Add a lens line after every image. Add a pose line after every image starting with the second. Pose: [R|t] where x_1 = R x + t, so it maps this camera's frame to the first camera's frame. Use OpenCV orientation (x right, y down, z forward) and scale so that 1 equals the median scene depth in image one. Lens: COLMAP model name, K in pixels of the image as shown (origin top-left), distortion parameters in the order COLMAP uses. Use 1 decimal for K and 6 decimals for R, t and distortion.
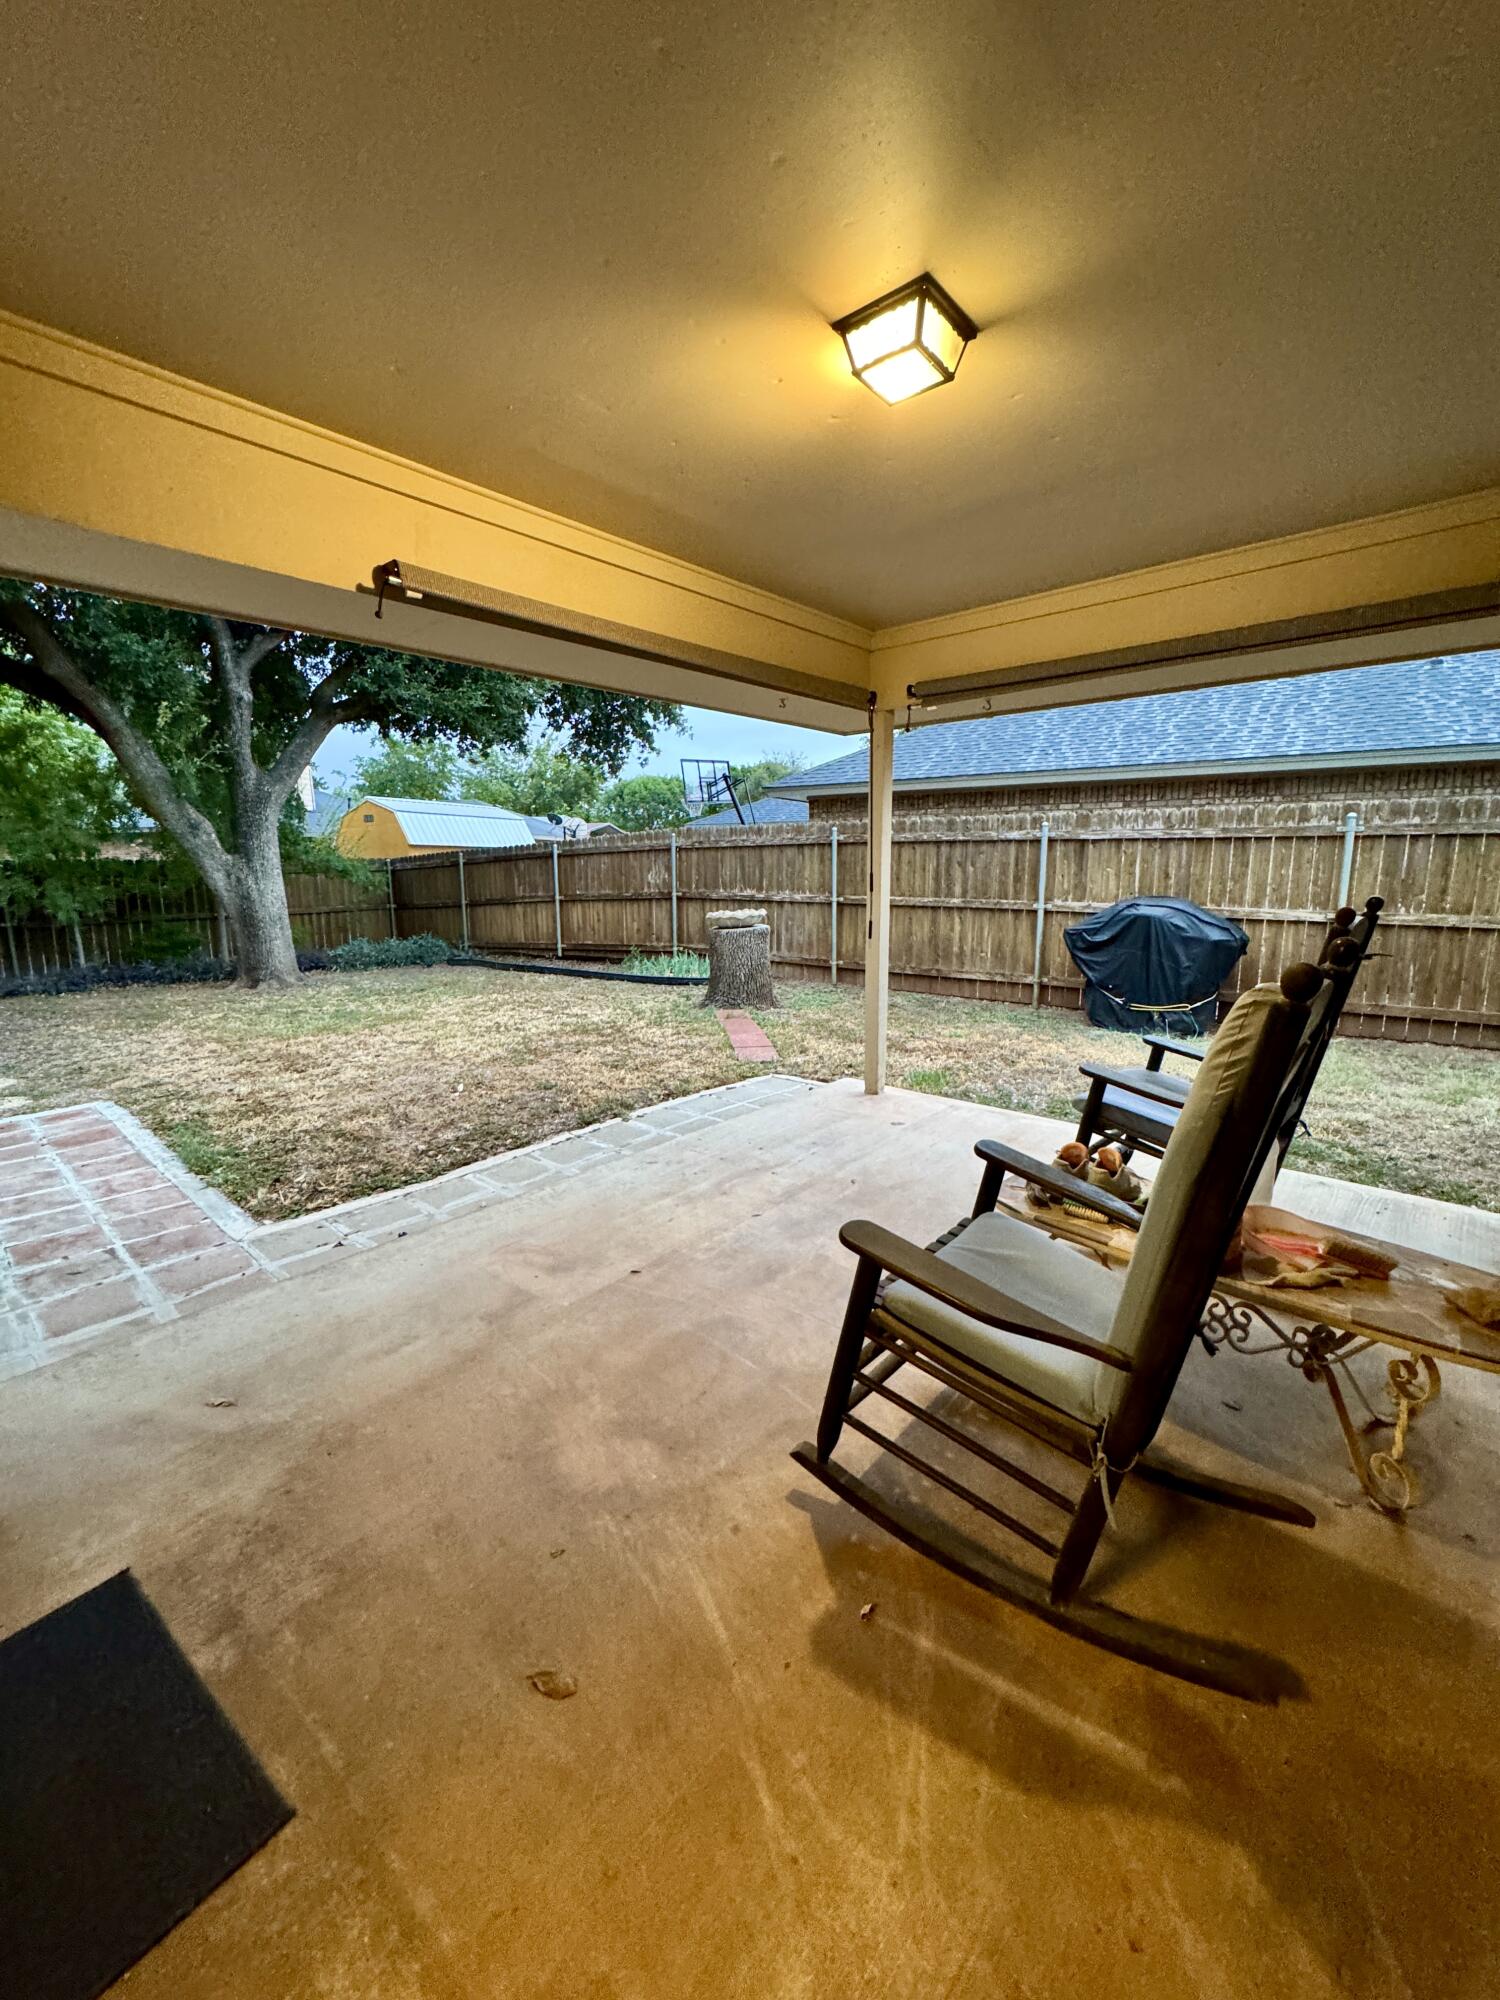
lens RADIAL K [[800.0, 0, 759.0], [0, 800.0, 1005.2], [0, 0, 1]] dist [-0.011138, -0.000212]
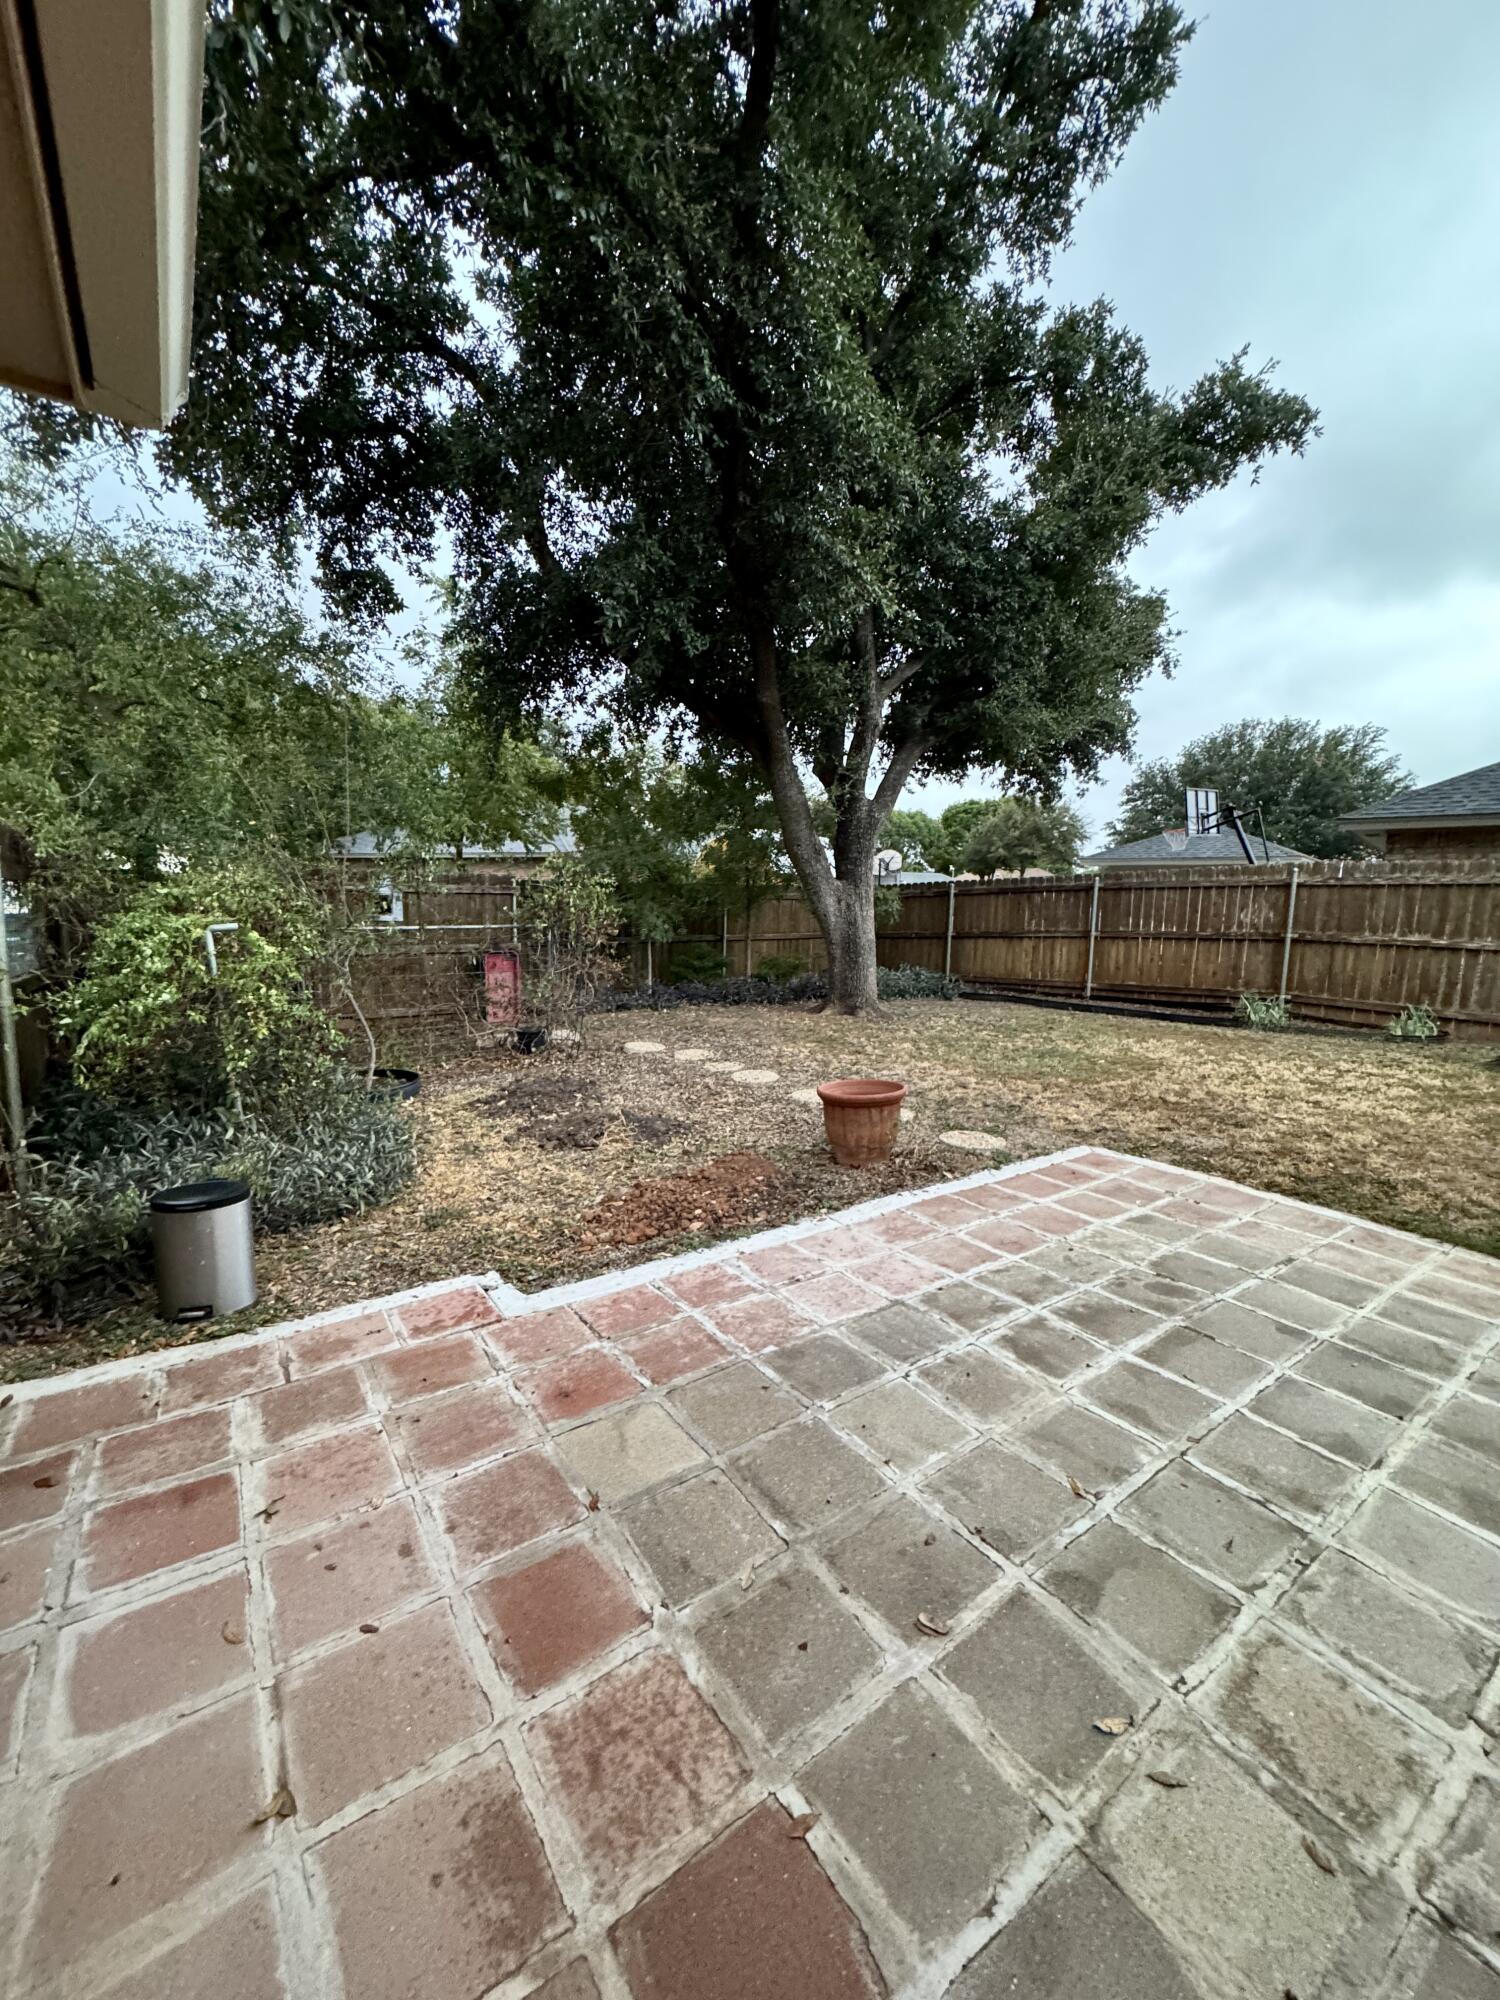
lens RADIAL K [[800.0, 0, 759.0], [0, 800.0, 1005.2], [0, 0, 1]] dist [-0.011138, -0.000212]
pose [[0.974000, 0.055075, -0.219751, -0.476109], [-0.063799, 0.997424, -0.032796, 0.005633], [0.217378, 0.045963, 0.975005, 0.006203]]
